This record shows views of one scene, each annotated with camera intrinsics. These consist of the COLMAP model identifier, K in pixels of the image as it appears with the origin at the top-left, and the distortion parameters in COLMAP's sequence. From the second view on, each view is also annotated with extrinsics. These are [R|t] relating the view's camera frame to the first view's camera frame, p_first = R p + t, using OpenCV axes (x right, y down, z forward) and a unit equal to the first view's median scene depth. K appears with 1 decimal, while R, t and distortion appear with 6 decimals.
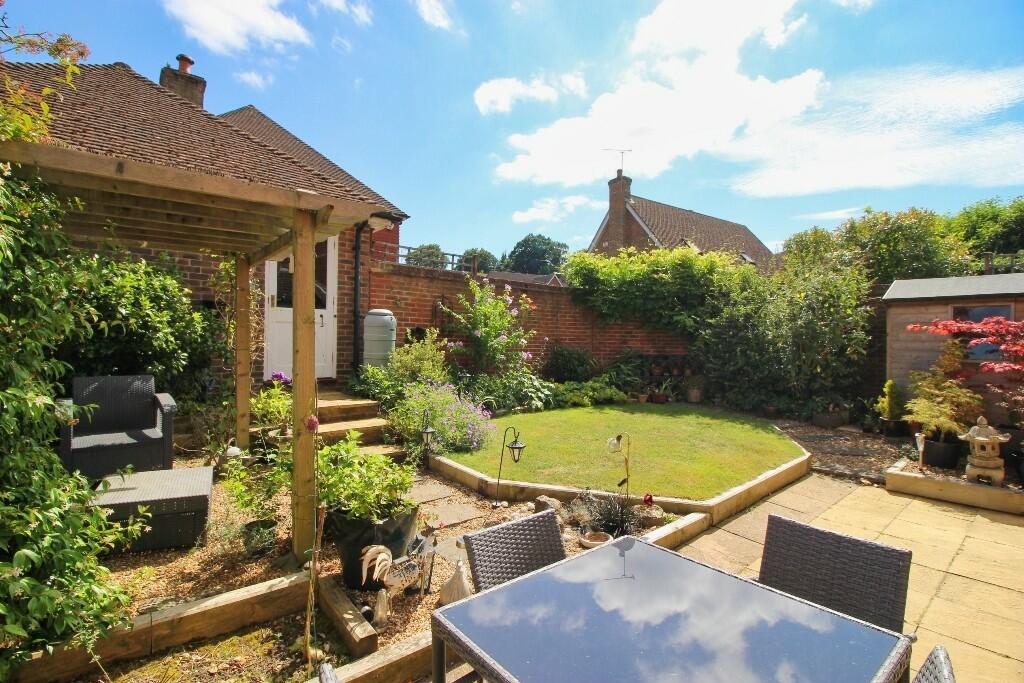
lens RADIAL K [[476.0, 0, 507.3], [0, 476.0, 338.5], [0, 0, 1]] dist [0.007059, -0.017190]
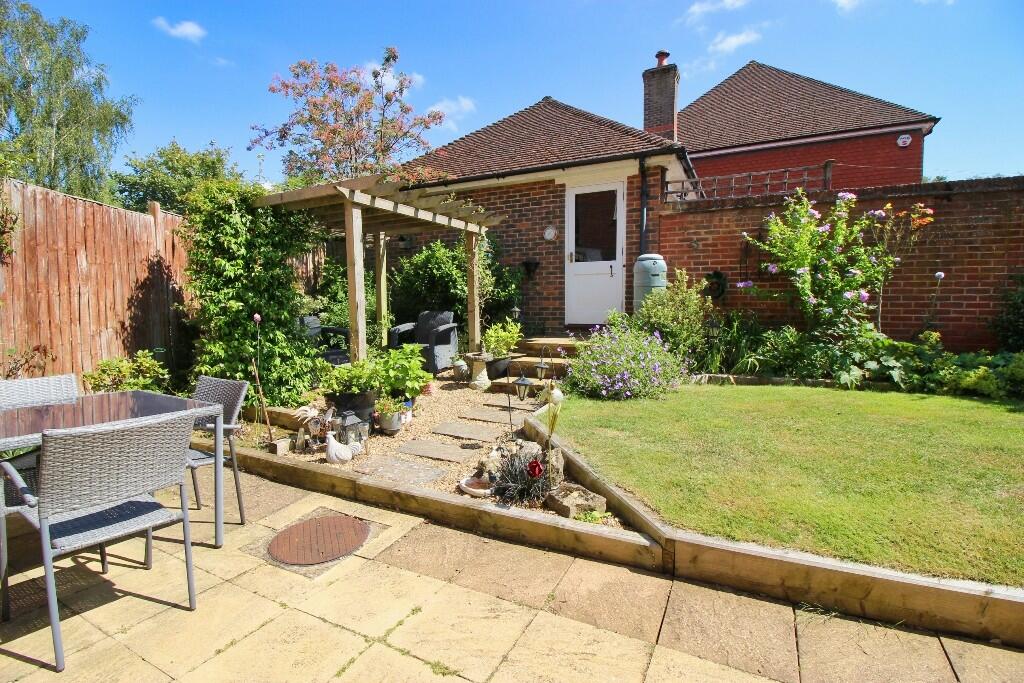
lens RADIAL K [[476.0, 0, 507.3], [0, 476.0, 338.5], [0, 0, 1]] dist [0.007059, -0.017190]
pose [[0.388928, 0.046851, -0.920076, 0.458670], [0.011232, 0.998391, 0.055587, 0.045956], [0.921200, -0.031954, 0.387776, 0.329636]]
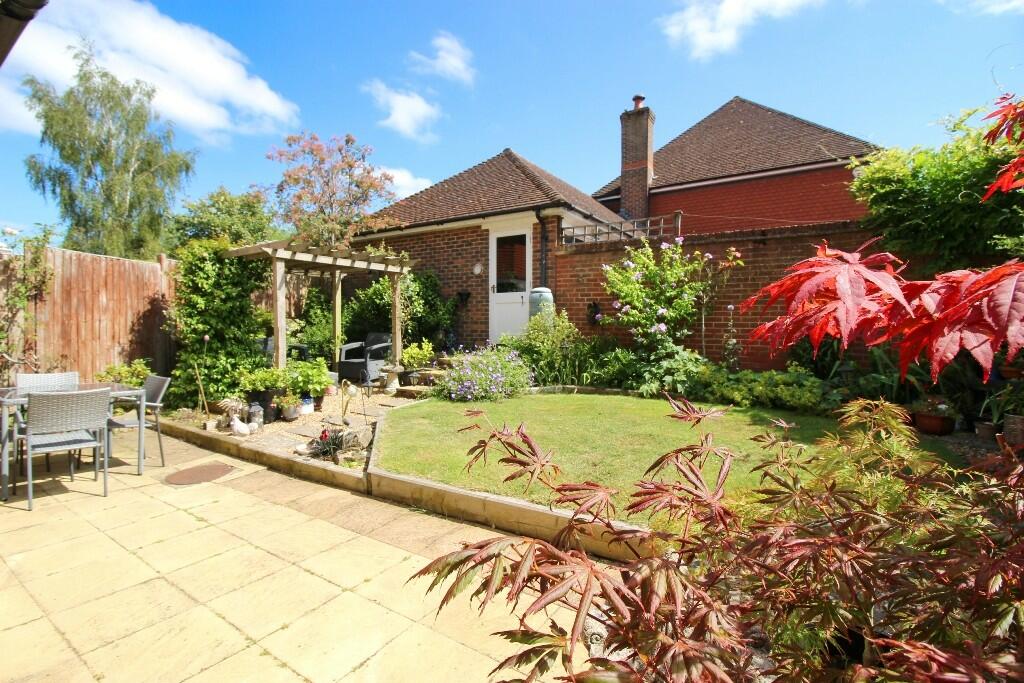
lens RADIAL K [[476.0, 0, 507.3], [0, 476.0, 338.5], [0, 0, 1]] dist [0.007059, -0.017190]
pose [[0.287035, 0.012788, -0.957835, 0.750668], [0.004281, 0.999884, 0.014632, 0.040823], [0.957911, -0.008301, 0.286947, 0.532327]]
